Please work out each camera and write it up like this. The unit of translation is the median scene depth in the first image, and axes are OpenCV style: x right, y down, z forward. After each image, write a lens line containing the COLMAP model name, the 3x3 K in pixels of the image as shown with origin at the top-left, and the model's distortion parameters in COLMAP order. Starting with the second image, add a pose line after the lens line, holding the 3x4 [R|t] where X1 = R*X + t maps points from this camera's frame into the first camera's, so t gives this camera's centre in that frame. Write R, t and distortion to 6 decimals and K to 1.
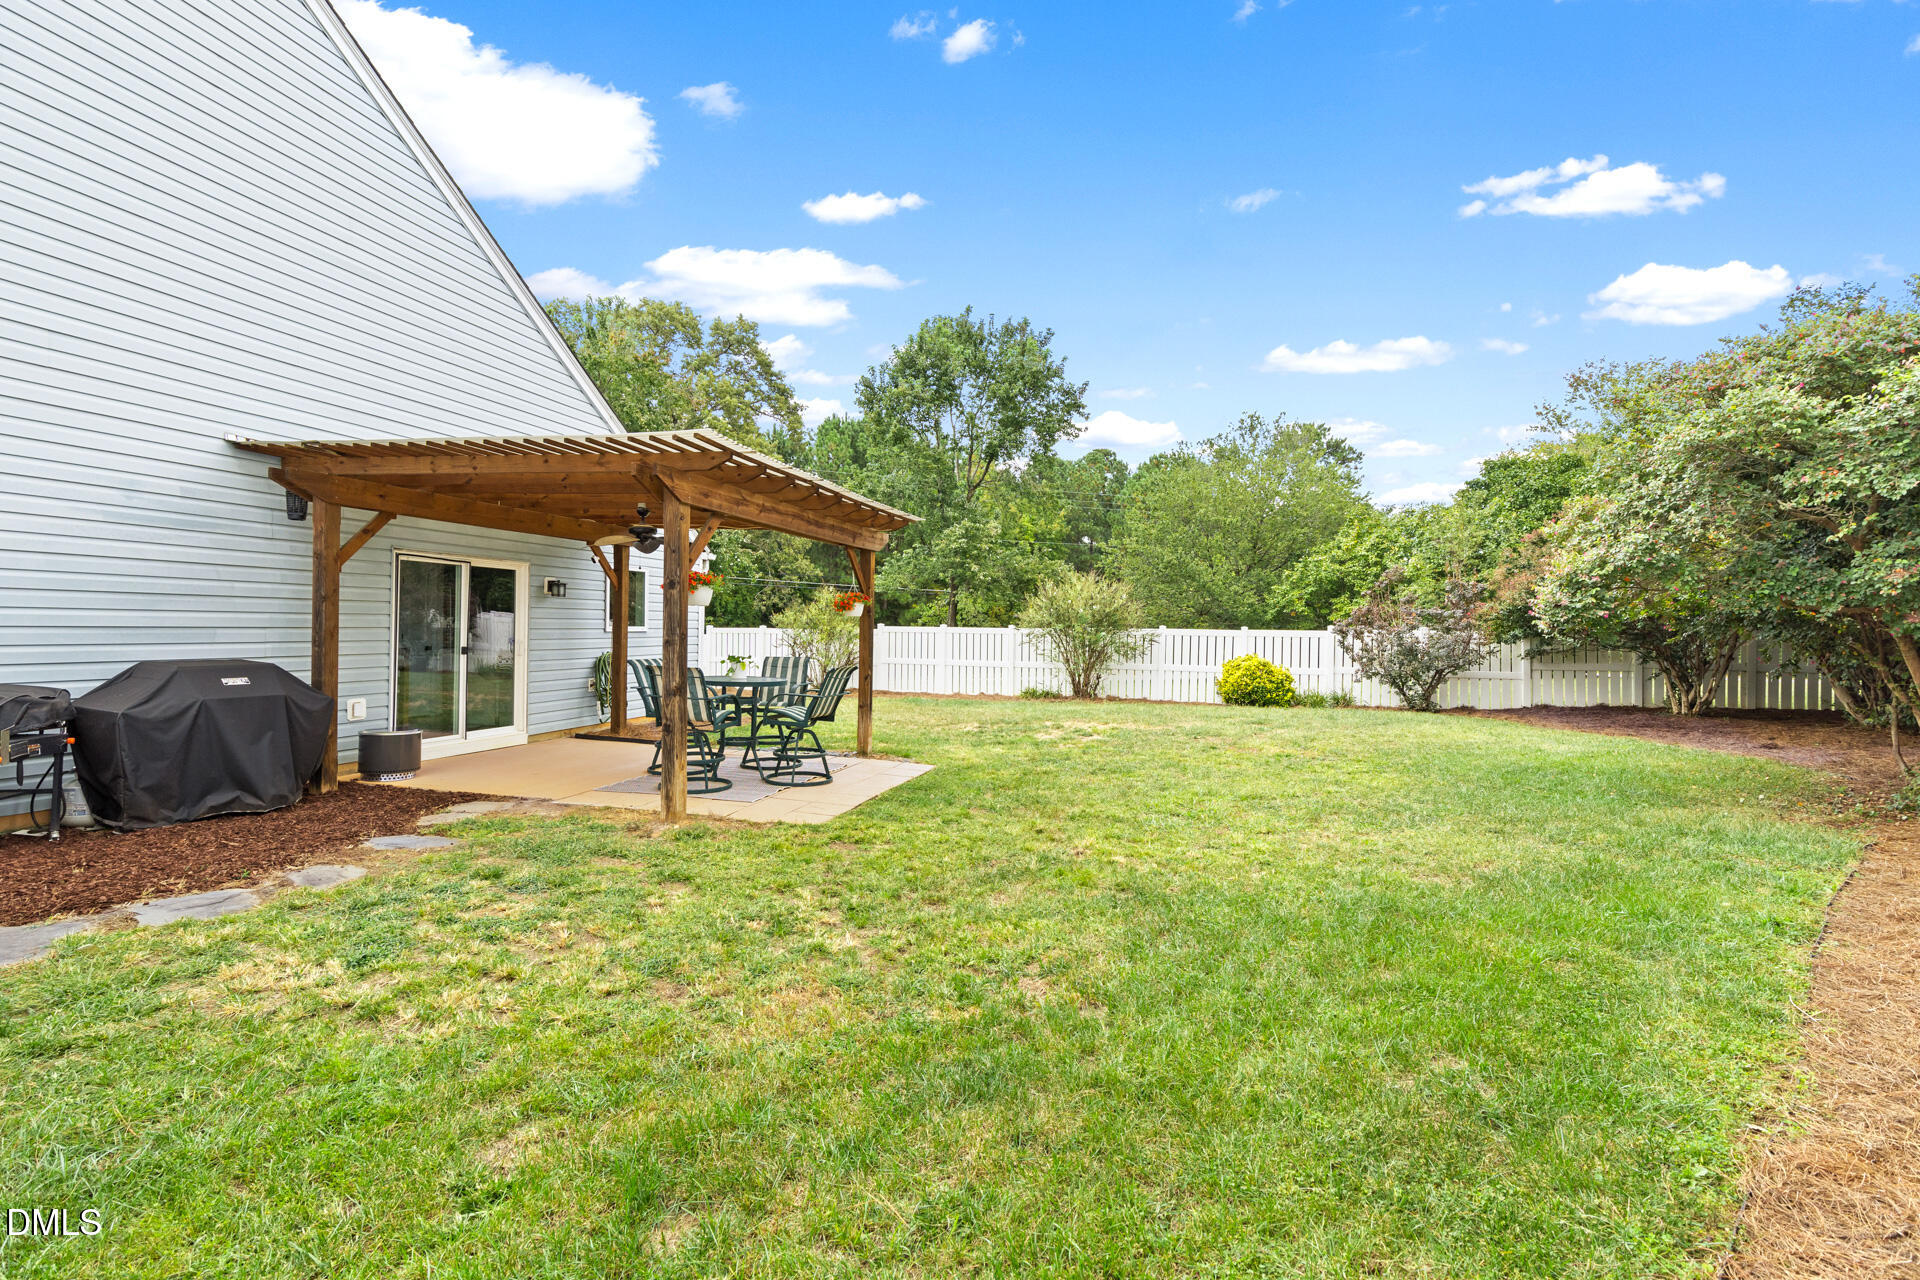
lens RADIAL K [[862.9, 0, 997.2], [0, 862.9, 617.1], [0, 0, 1]] dist [0.008867, -0.002132]
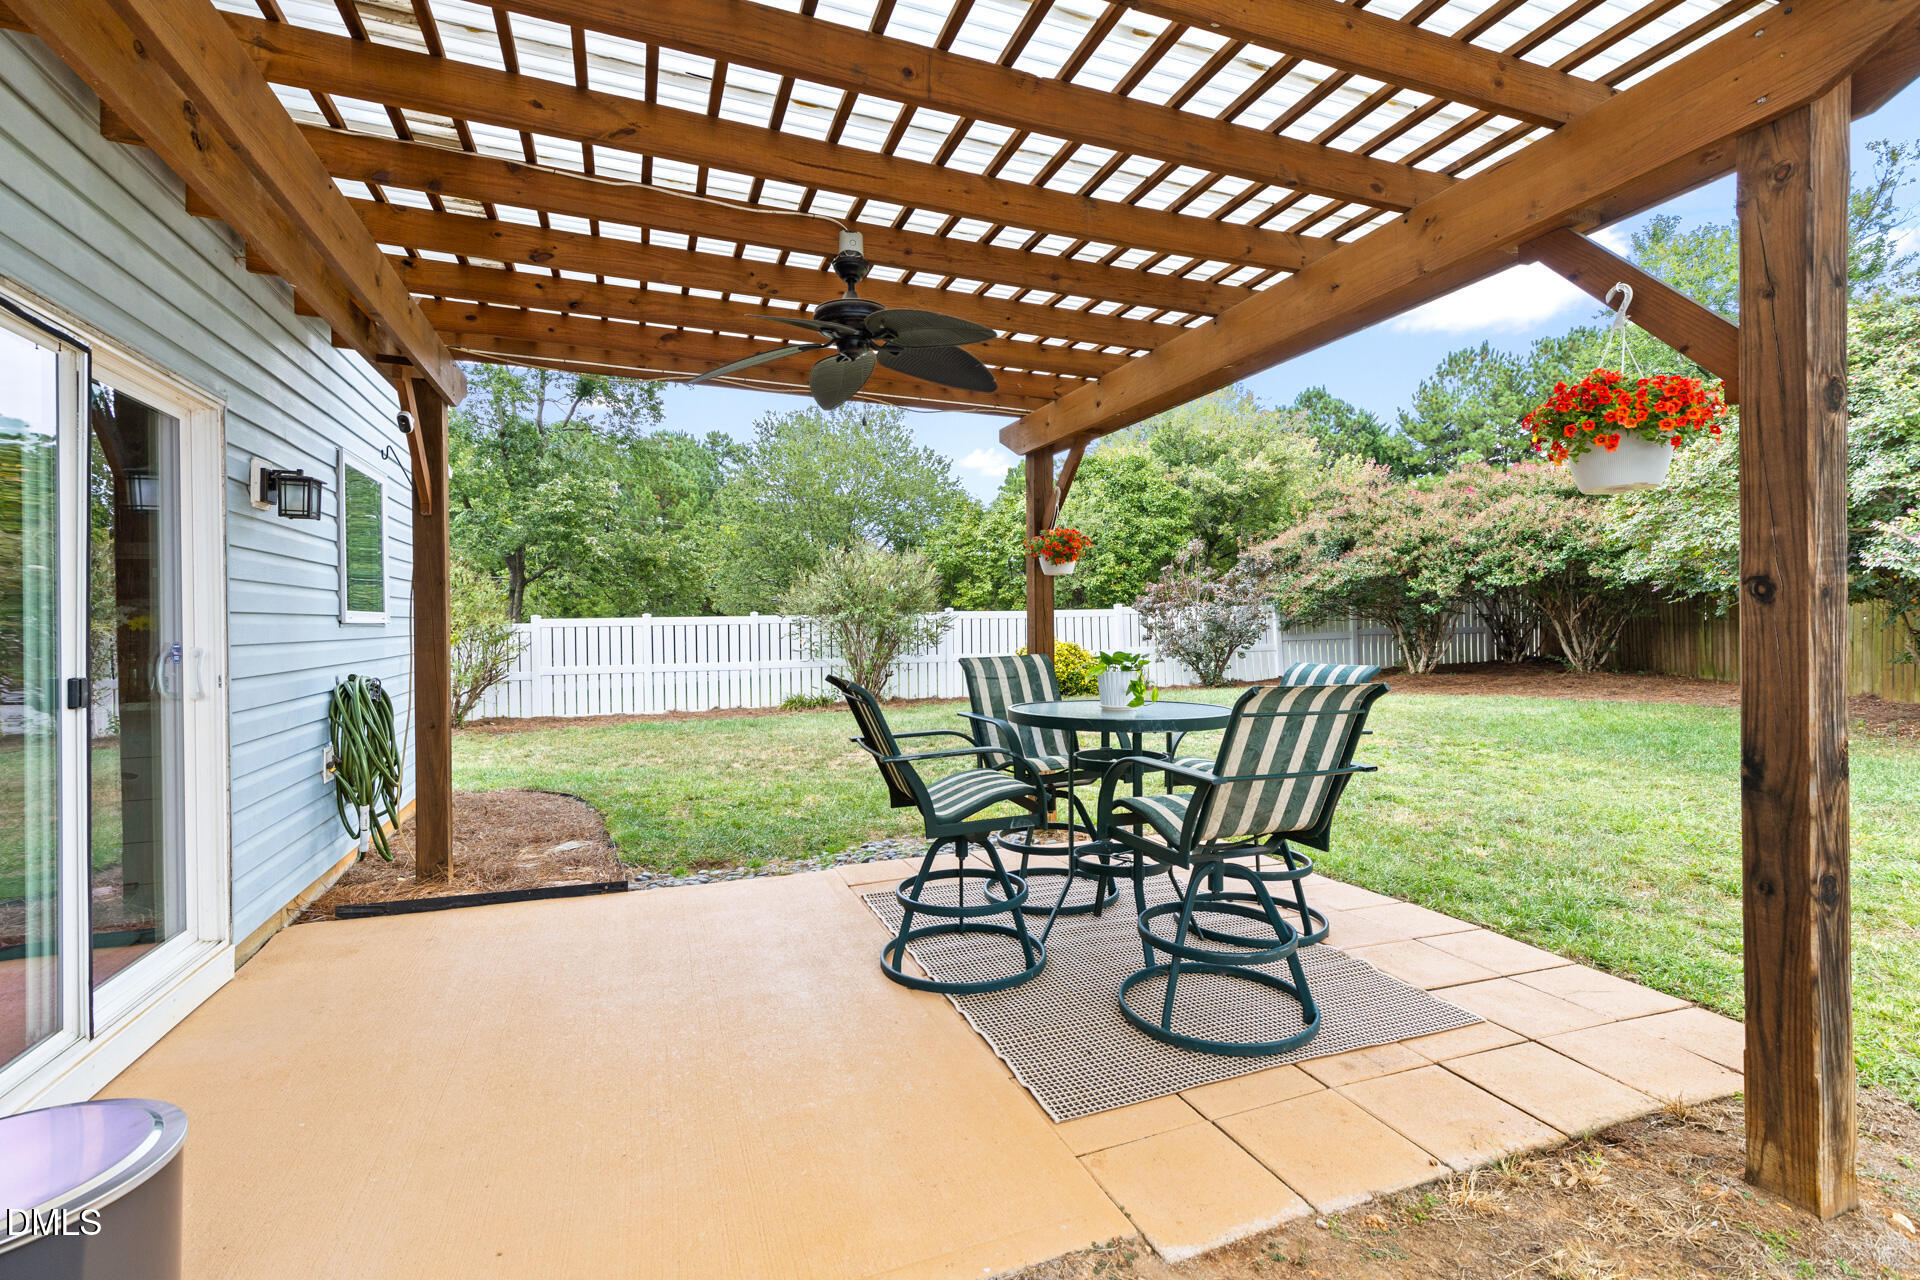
lens RADIAL K [[862.9, 0, 972.7], [0, 862.9, 631.3], [0, 0, 1]] dist [0.008867, -0.002132]
pose [[0.820703, -0.033958, 0.570345, -0.261862], [0.021932, 0.999369, 0.027942, 0.009409], [-0.570934, -0.010423, 0.820930, 0.307311]]
